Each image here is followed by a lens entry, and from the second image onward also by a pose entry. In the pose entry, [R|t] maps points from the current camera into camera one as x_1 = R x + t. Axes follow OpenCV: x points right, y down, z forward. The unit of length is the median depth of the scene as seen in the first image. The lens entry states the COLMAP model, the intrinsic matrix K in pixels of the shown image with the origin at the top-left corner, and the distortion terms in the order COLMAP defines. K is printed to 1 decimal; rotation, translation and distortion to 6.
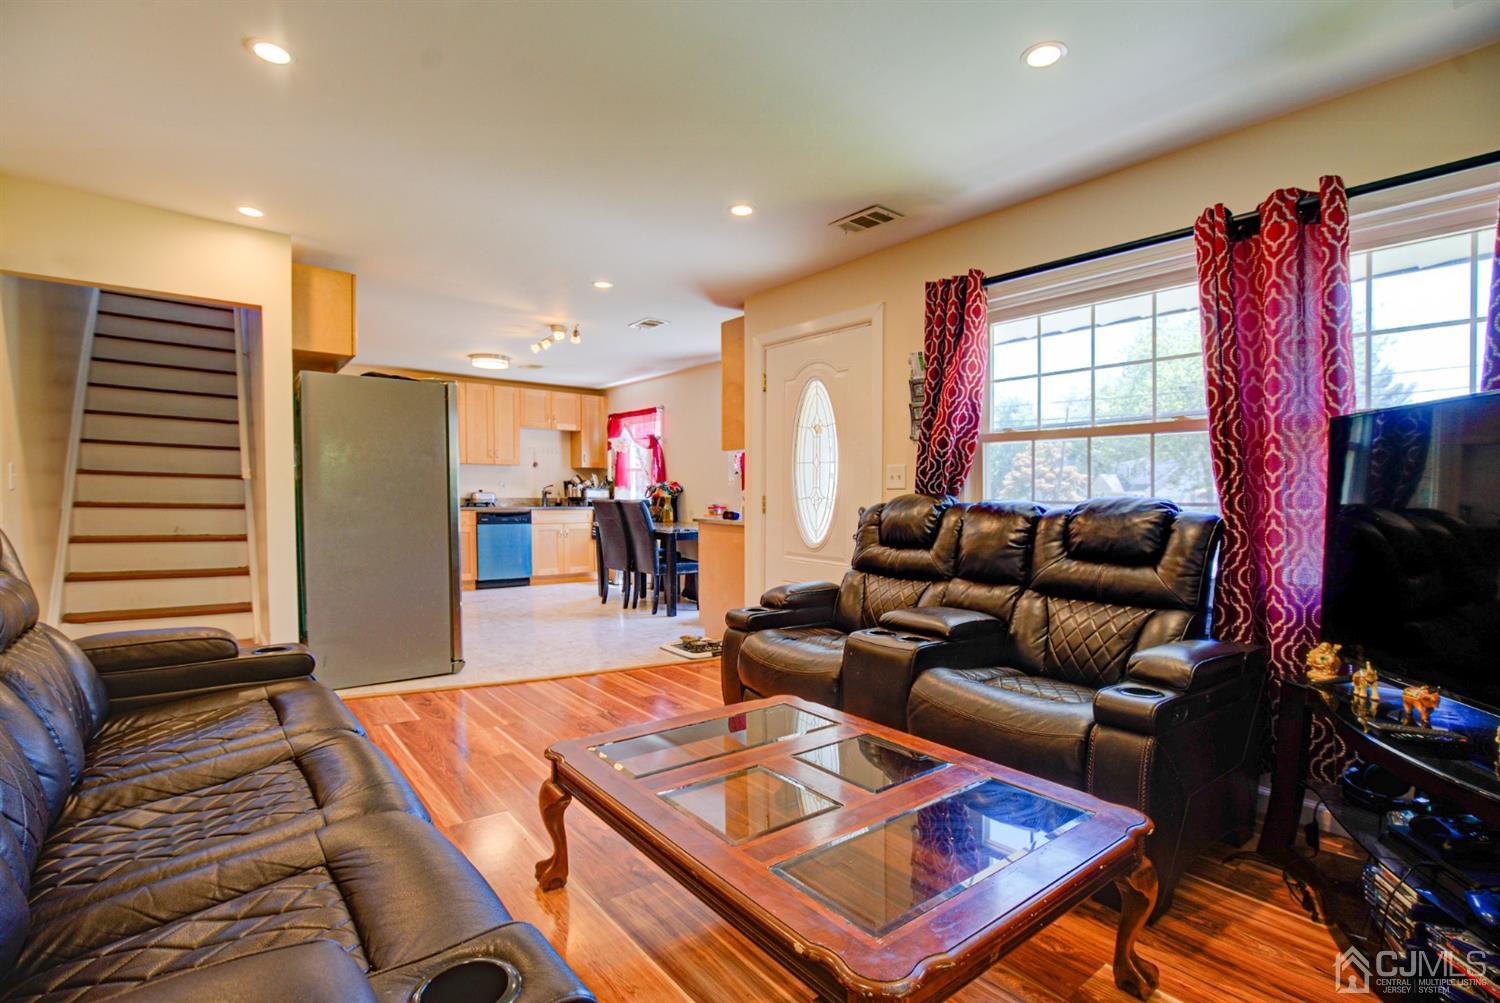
lens RADIAL K [[678.3, 0, 750.1], [0, 678.3, 501.1], [0, 0, 1]] dist [-0.001183, -0.000162]
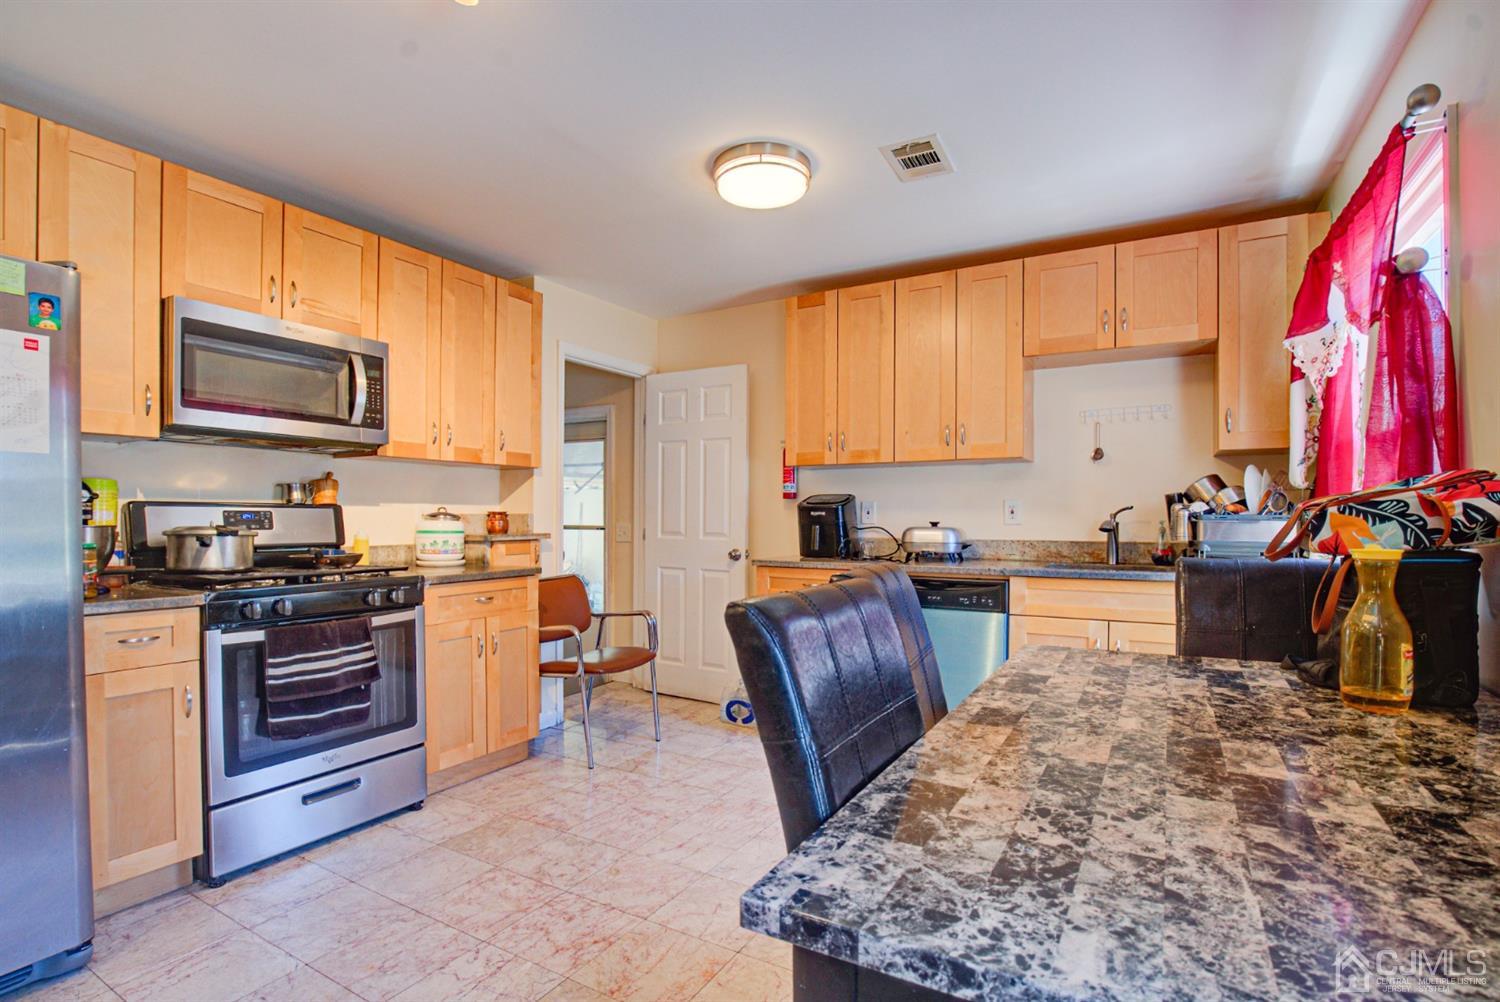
lens RADIAL K [[717.3, 0, 749.0], [0, 717.3, 534.5], [0, 0, 1]] dist [-0.032676, 0.000011]
pose [[0.357949, 0.014189, -0.933633, -0.012504], [-0.008236, 0.999894, 0.012038, -0.012839], [0.933705, 0.003381, 0.358028, 0.734531]]
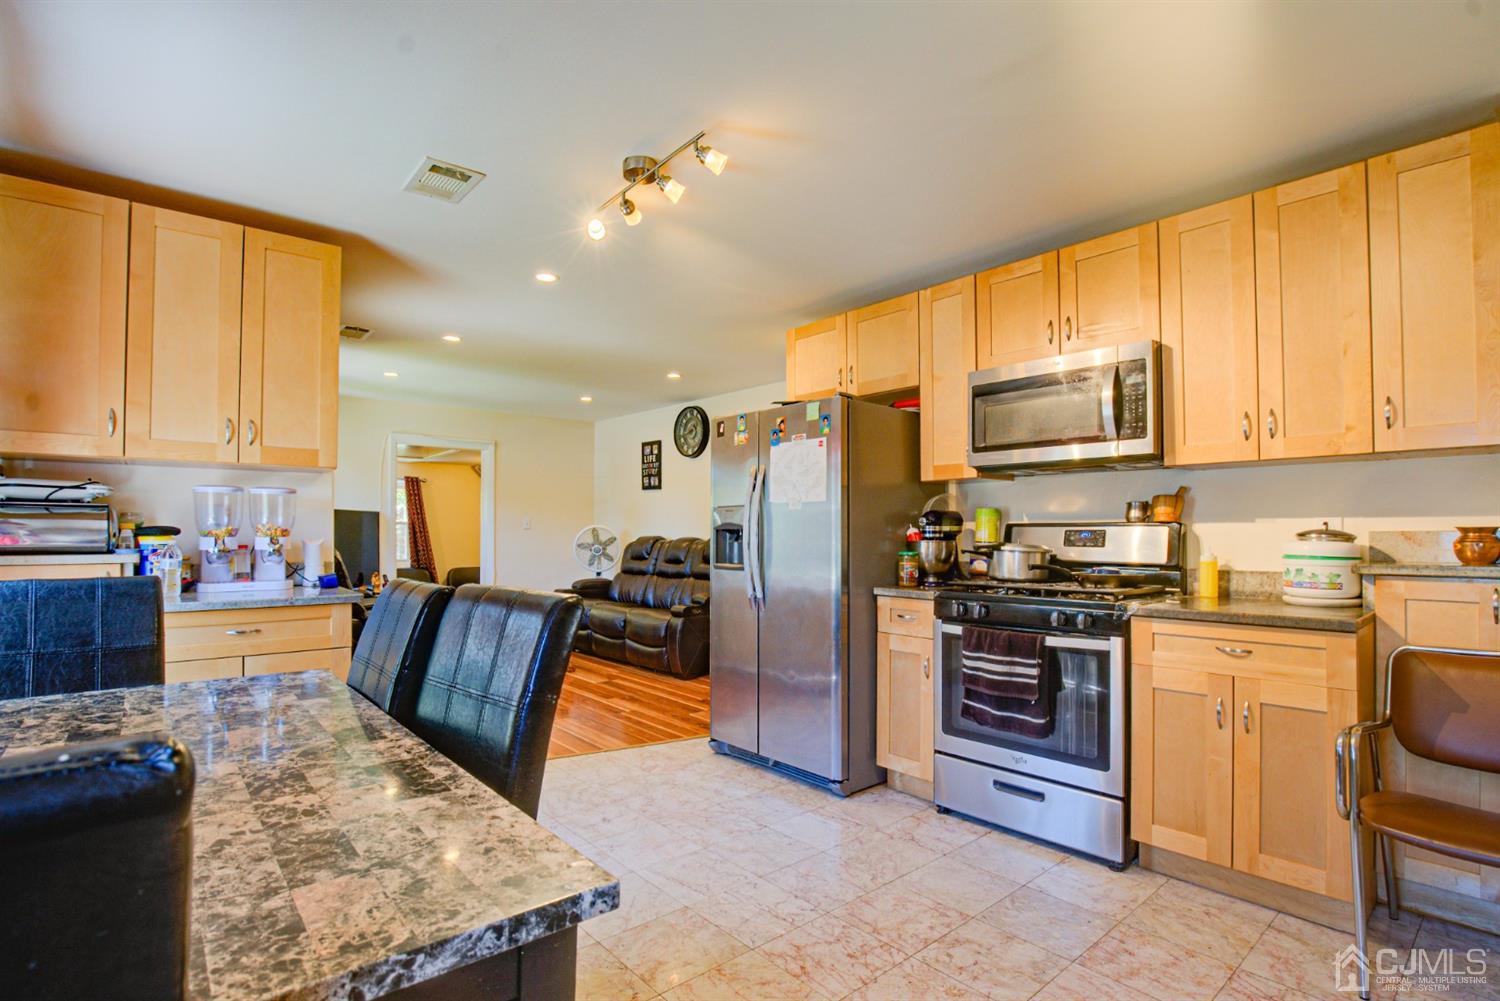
lens RADIAL K [[736.1, 0, 736.9], [0, 736.1, 518.1], [0, 0, 1]] dist [-0.034853, -0.000043]
pose [[-0.999771, -0.009427, -0.019187, -0.231130], [-0.009204, 0.999889, -0.011681, -0.018325], [0.019295, -0.011502, -0.999748, 1.023898]]
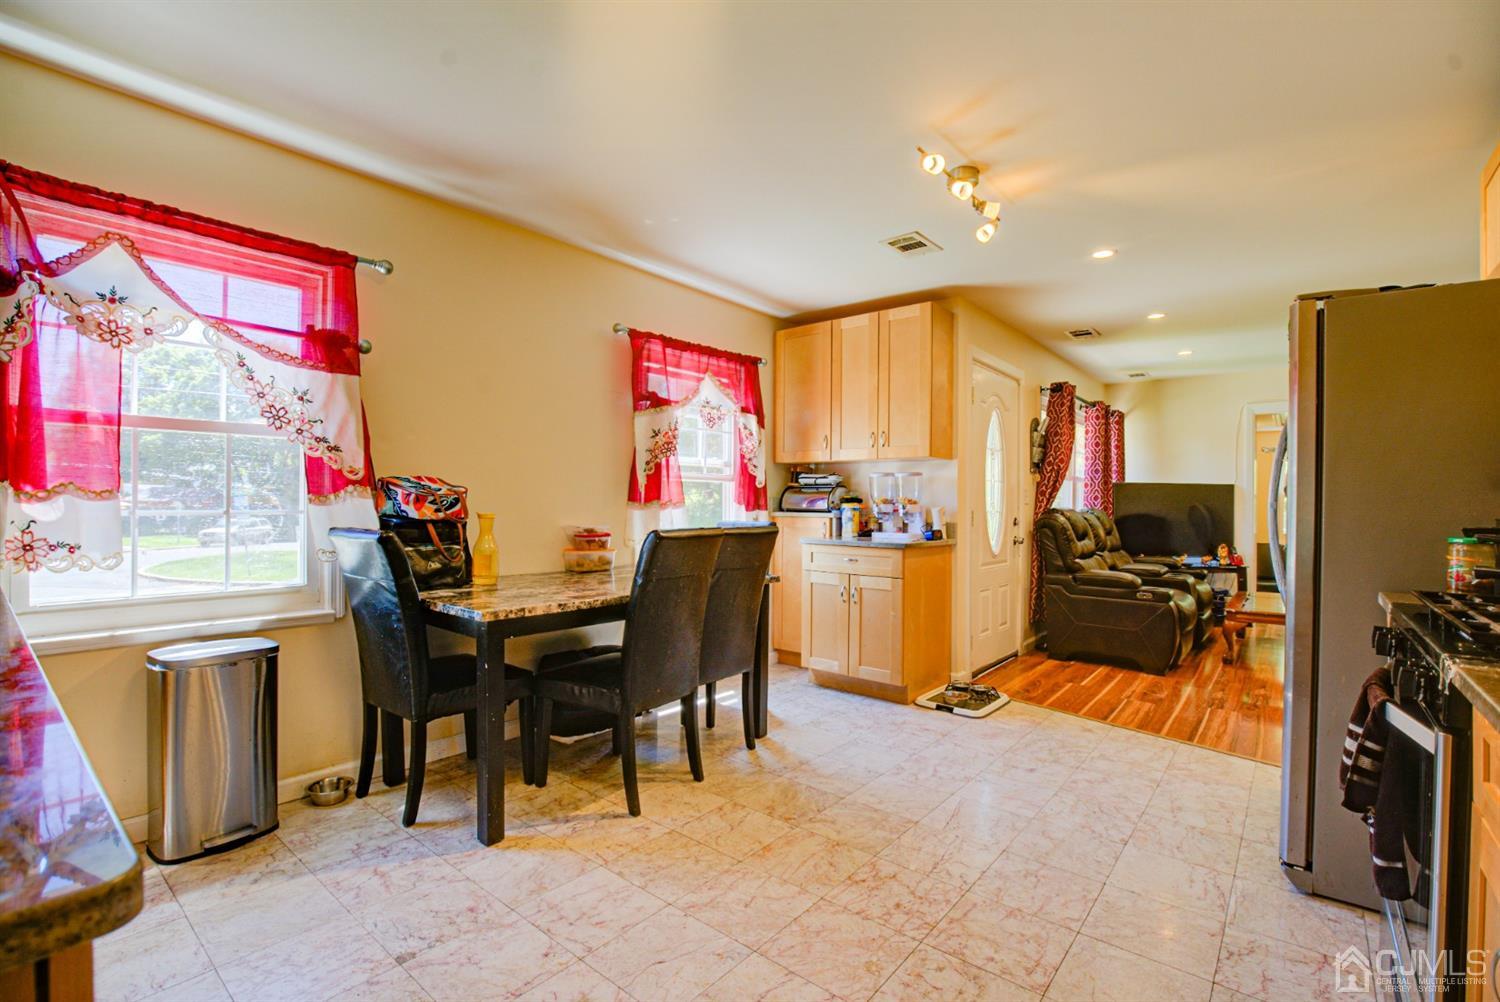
lens RADIAL K [[678.3, 0, 750.1], [0, 678.3, 500.6], [0, 0, 1]] dist [-0.001183, -0.000162]
pose [[-0.199541, -0.007011, 0.979864, -0.509253], [-0.002379, 0.999975, 0.006670, -0.017170], [-0.979887, -0.001000, -0.199553, 0.869715]]
